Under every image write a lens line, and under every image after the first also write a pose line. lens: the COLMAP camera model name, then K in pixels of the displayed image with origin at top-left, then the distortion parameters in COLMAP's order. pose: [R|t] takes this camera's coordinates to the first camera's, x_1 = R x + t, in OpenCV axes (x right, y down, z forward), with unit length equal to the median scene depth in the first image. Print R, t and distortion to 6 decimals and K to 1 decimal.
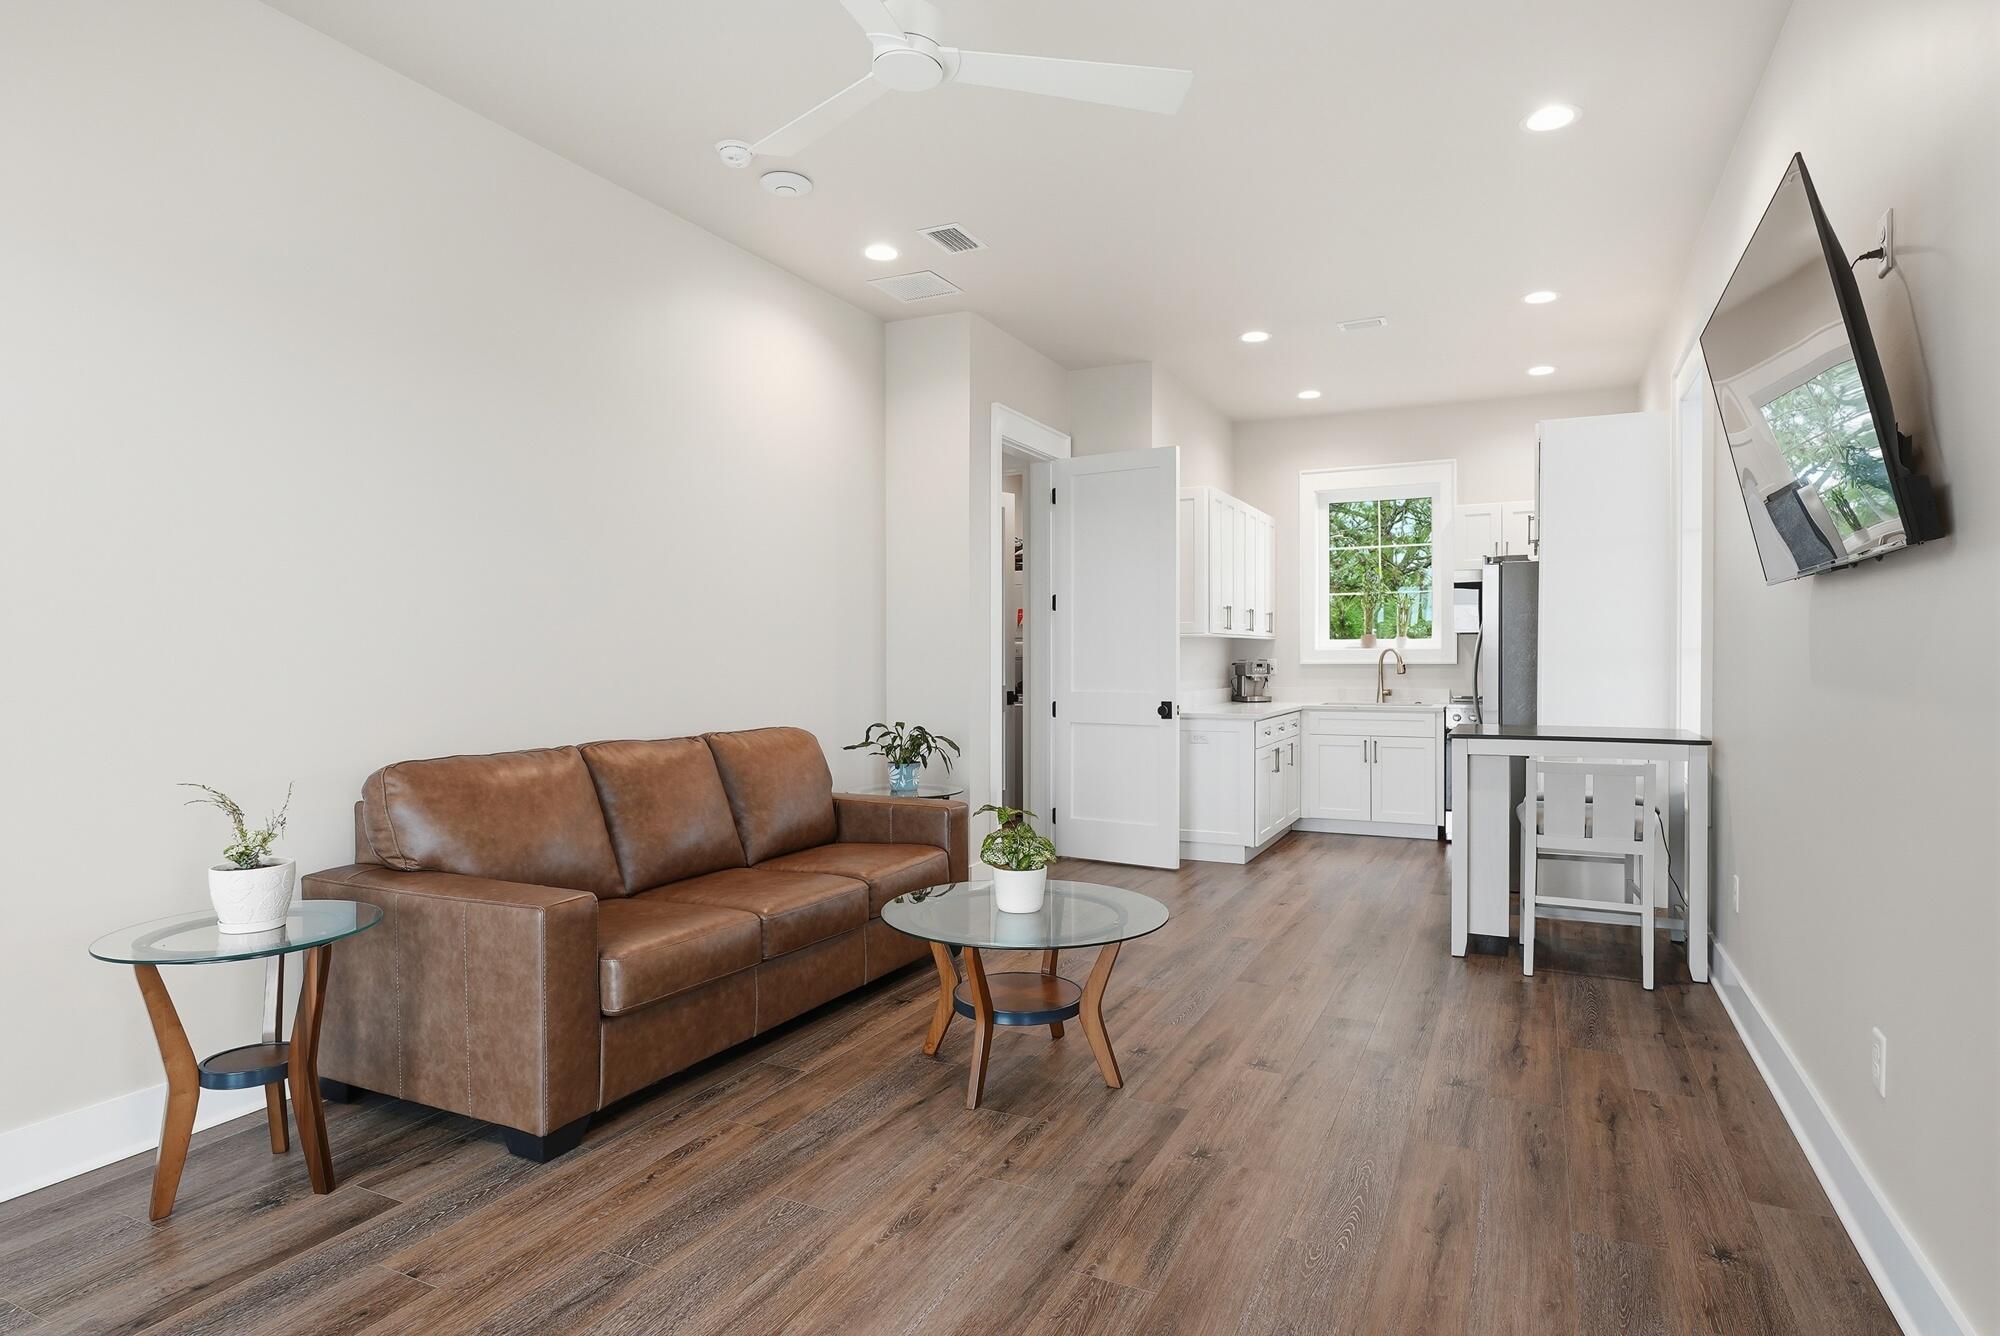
lens RADIAL K [[1055.0, 0, 1017.3], [0, 1055.0, 653.1], [0, 0, 1]] dist [-0.009974, 0.000594]
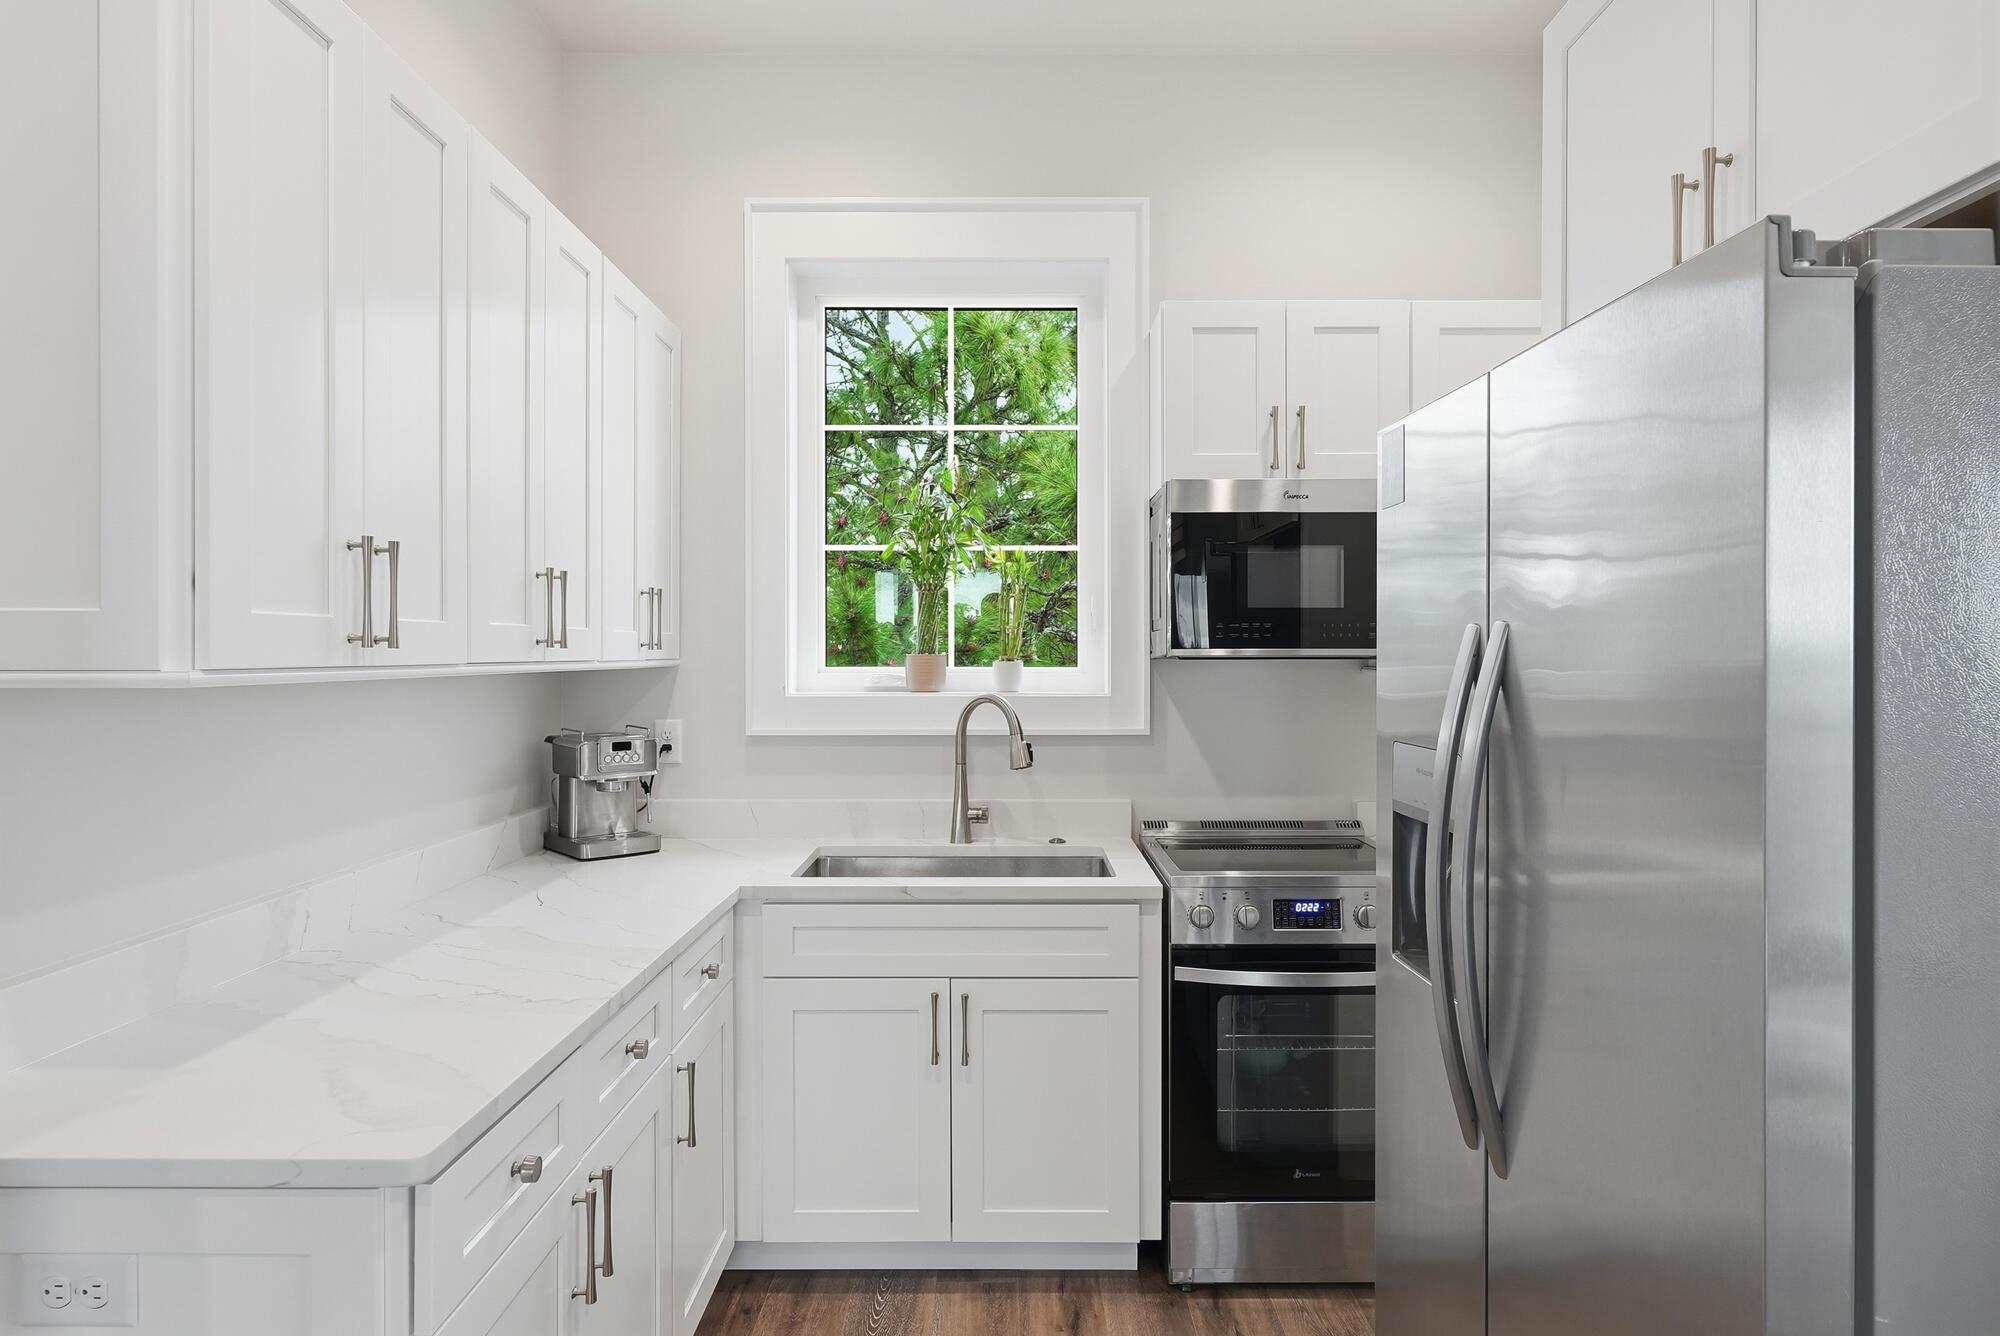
lens RADIAL K [[1131.9, 0, 989.5], [0, 1131.9, 654.4], [0, 0, 1]] dist [-0.004171, 0.002793]
pose [[0.907931, 0.000171, 0.419119, 0.200305], [-0.001374, 0.999996, 0.002568, -0.020154], [-0.419117, -0.002907, 0.907928, 0.675967]]
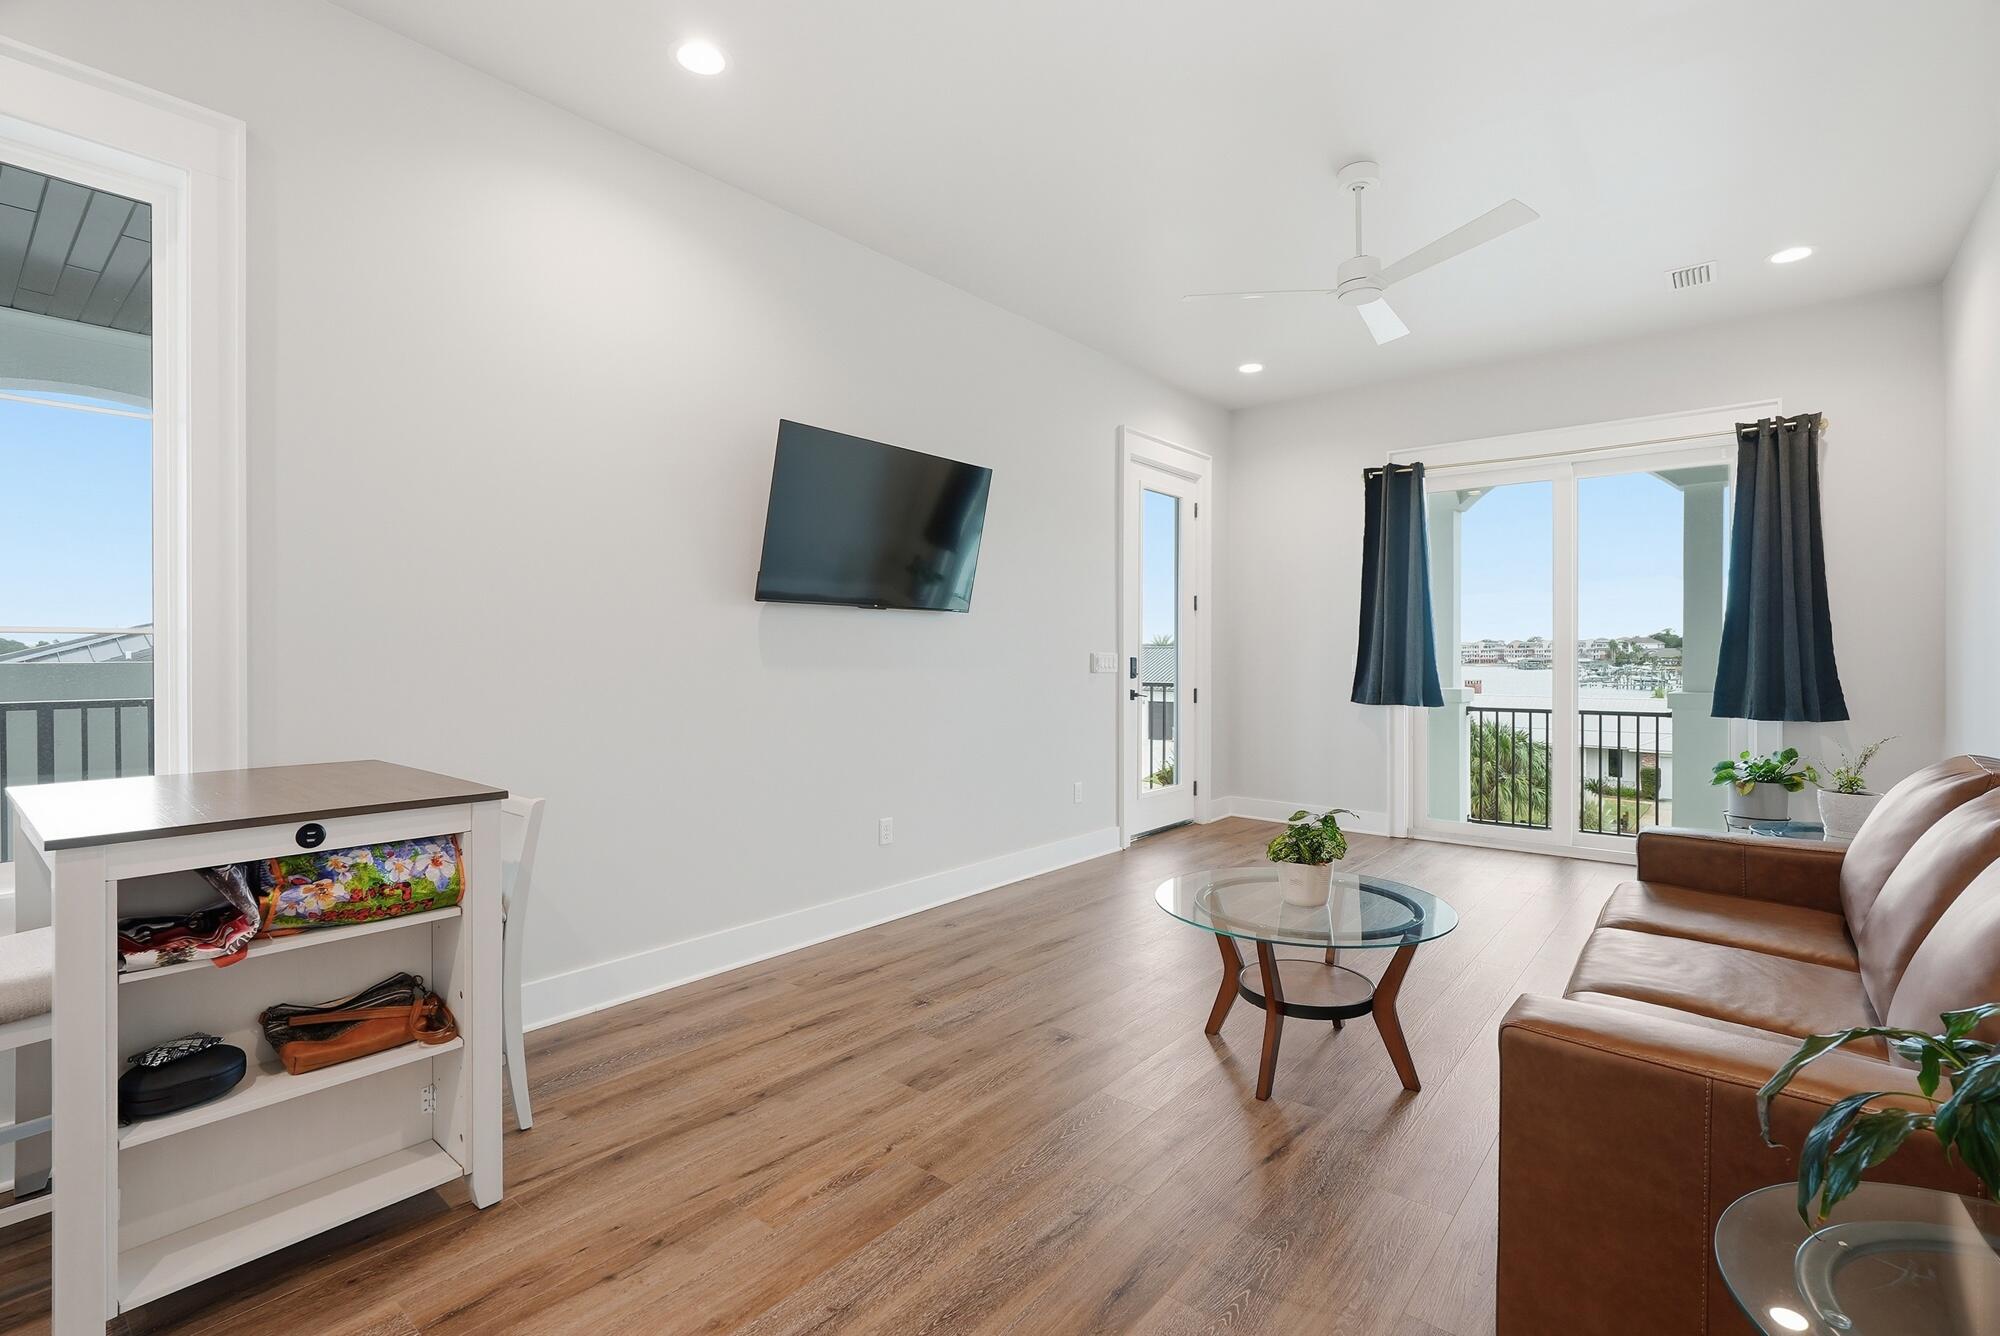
lens RADIAL K [[924.8, 0, 988.3], [0, 924.8, 655.4], [0, 0, 1]] dist [-0.009234, 0.000009]
pose [[-0.965230, 0.003242, 0.261383, 0.027257], [0.002949, 0.999995, -0.001514, 0.005358], [-0.261386, -0.000691, -0.965234, 0.804117]]
